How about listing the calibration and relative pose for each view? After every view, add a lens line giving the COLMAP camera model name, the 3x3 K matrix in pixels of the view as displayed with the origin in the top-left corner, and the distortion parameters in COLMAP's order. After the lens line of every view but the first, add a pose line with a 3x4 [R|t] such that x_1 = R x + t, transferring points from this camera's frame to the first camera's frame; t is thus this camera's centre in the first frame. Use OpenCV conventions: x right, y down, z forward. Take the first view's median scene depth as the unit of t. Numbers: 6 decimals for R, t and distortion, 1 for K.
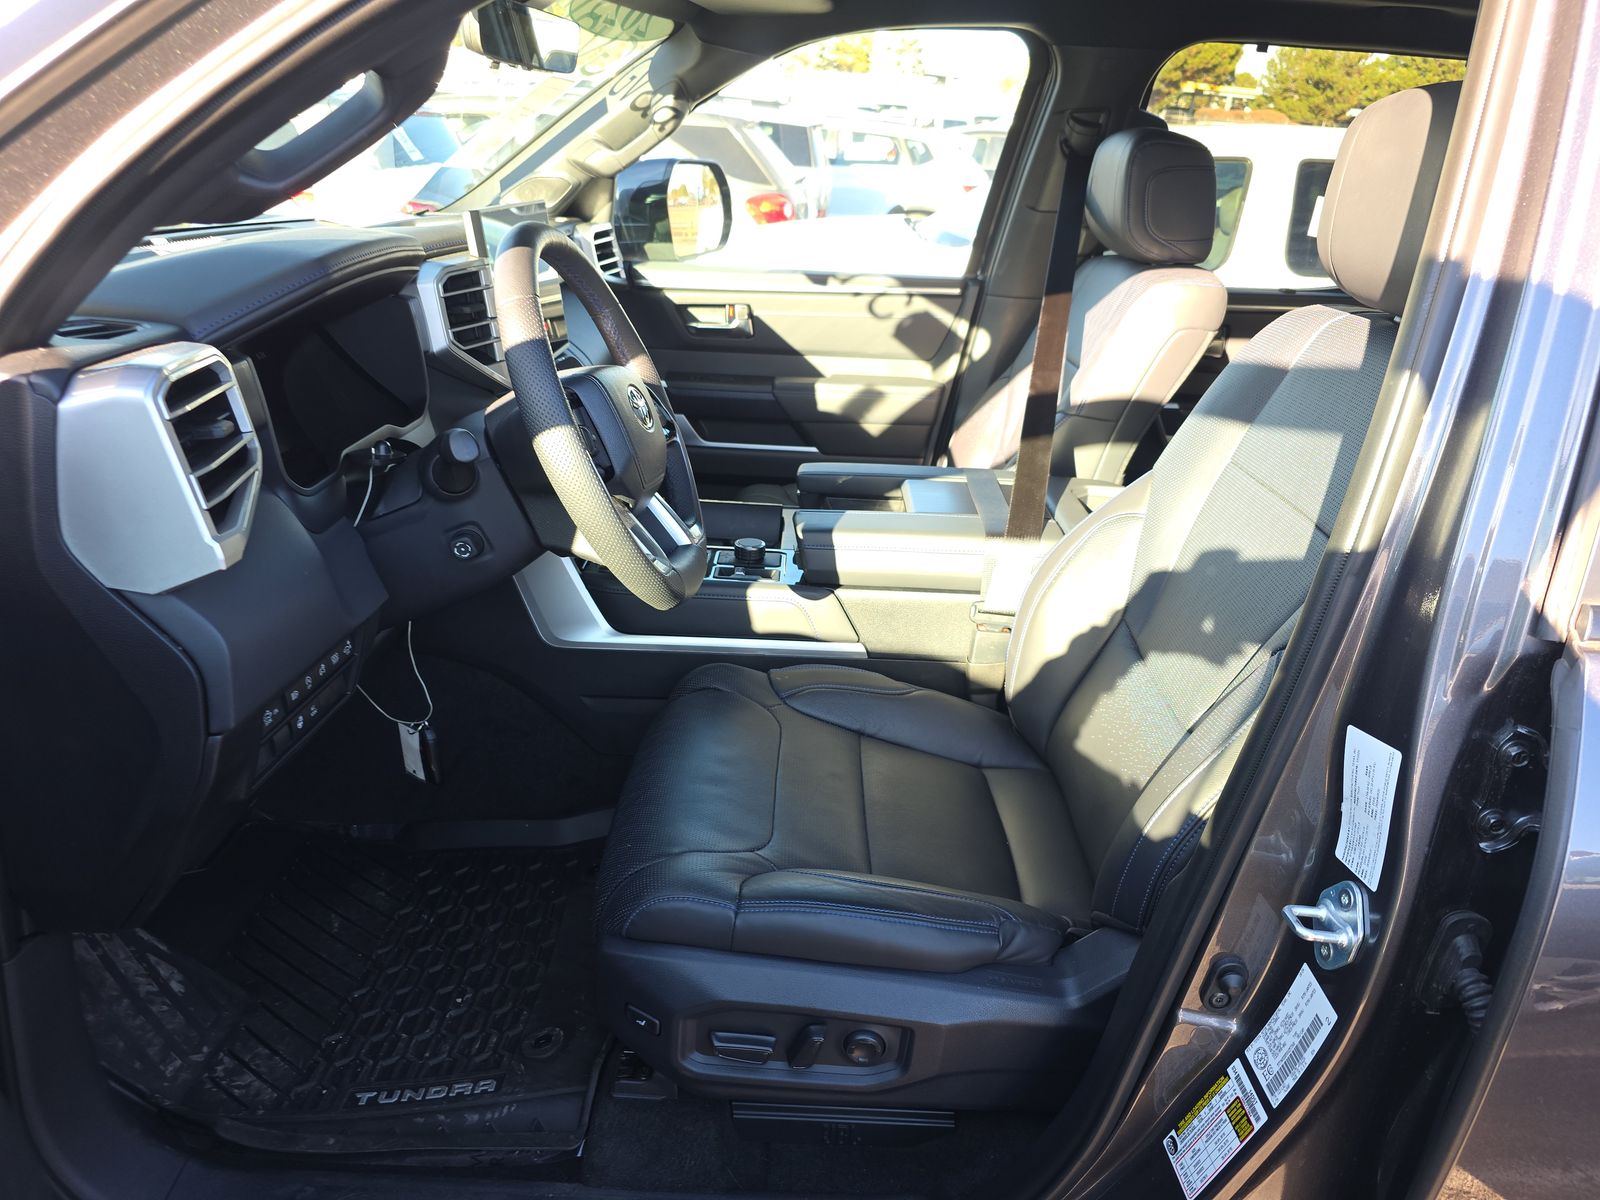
lens RADIAL K [[1047.5, 0, 800.0], [0, 1047.5, 625.6], [0, 0, 1]] dist [-0.001816, -0.002854]
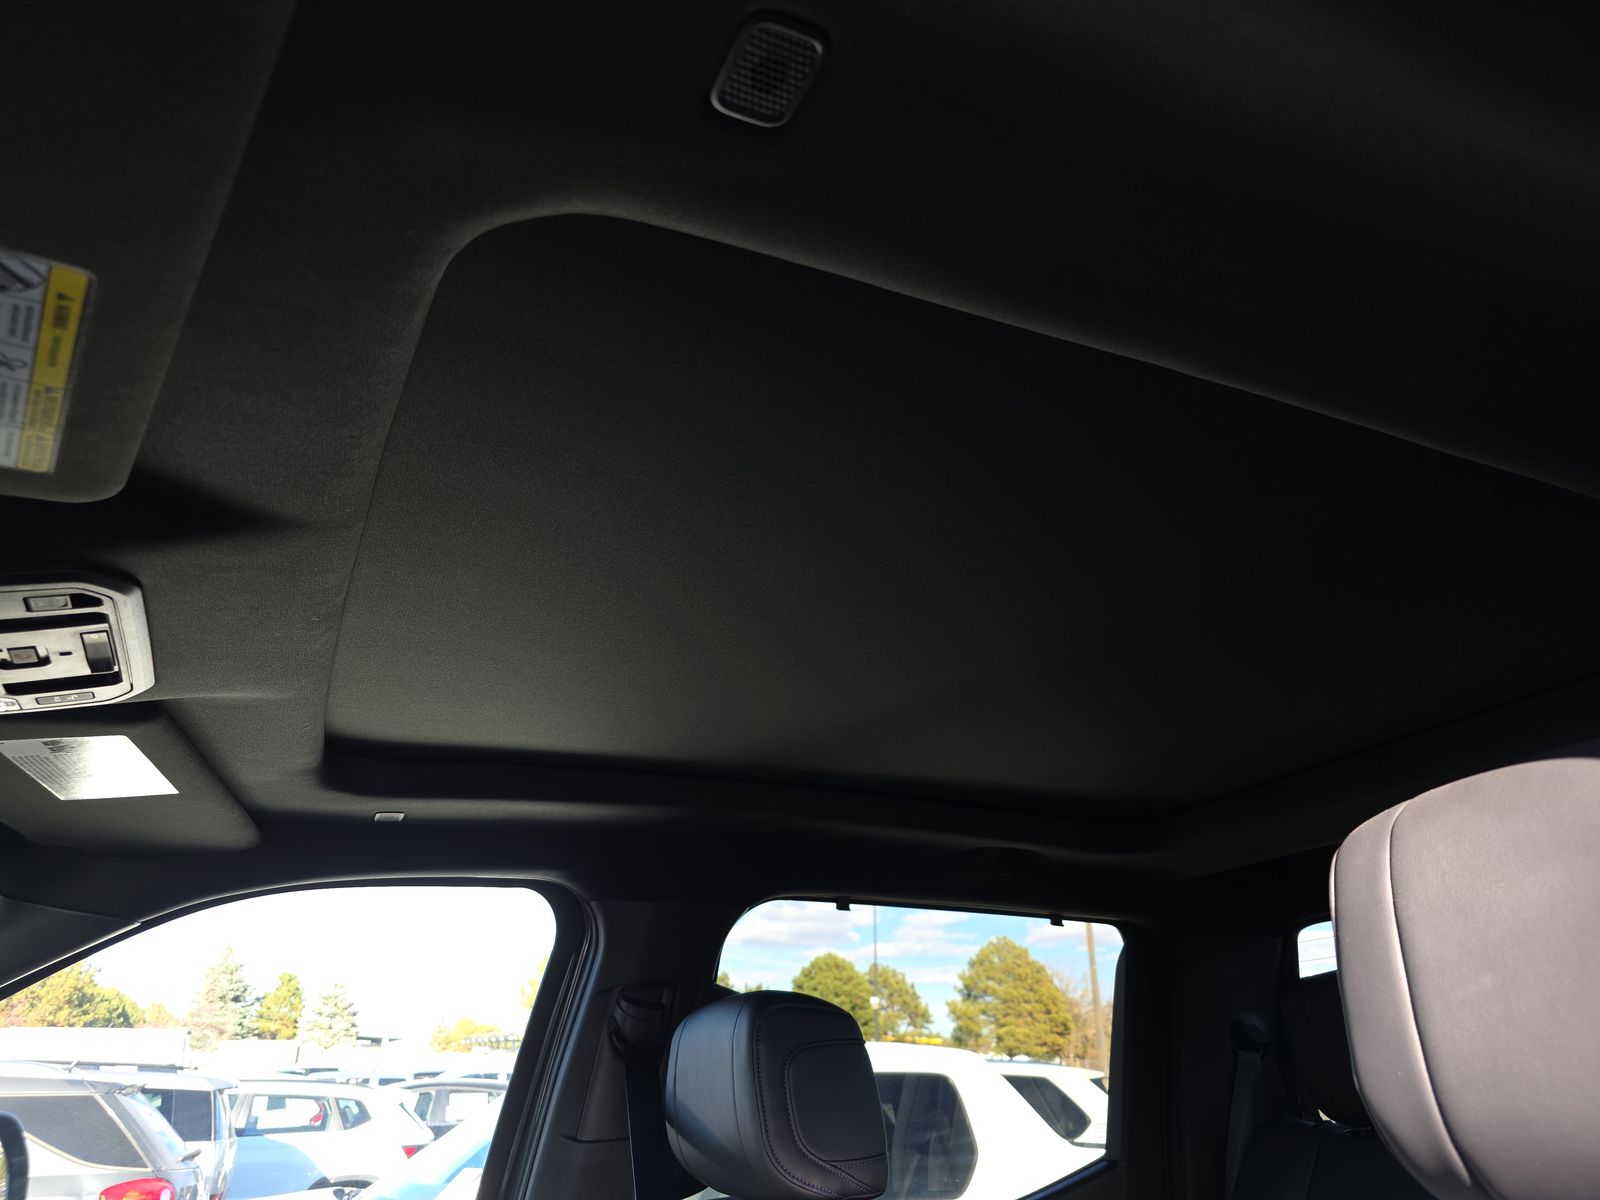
lens RADIAL K [[1047.5, 0, 800.0], [0, 1047.5, 625.6], [0, 0, 1]] dist [-0.001816, -0.002854]
pose [[0.885837, 0.124442, 0.446998, 0.005935], [0.255630, 0.673087, -0.693979, -0.036623], [-0.387228, 0.729019, 0.564434, 0.100388]]
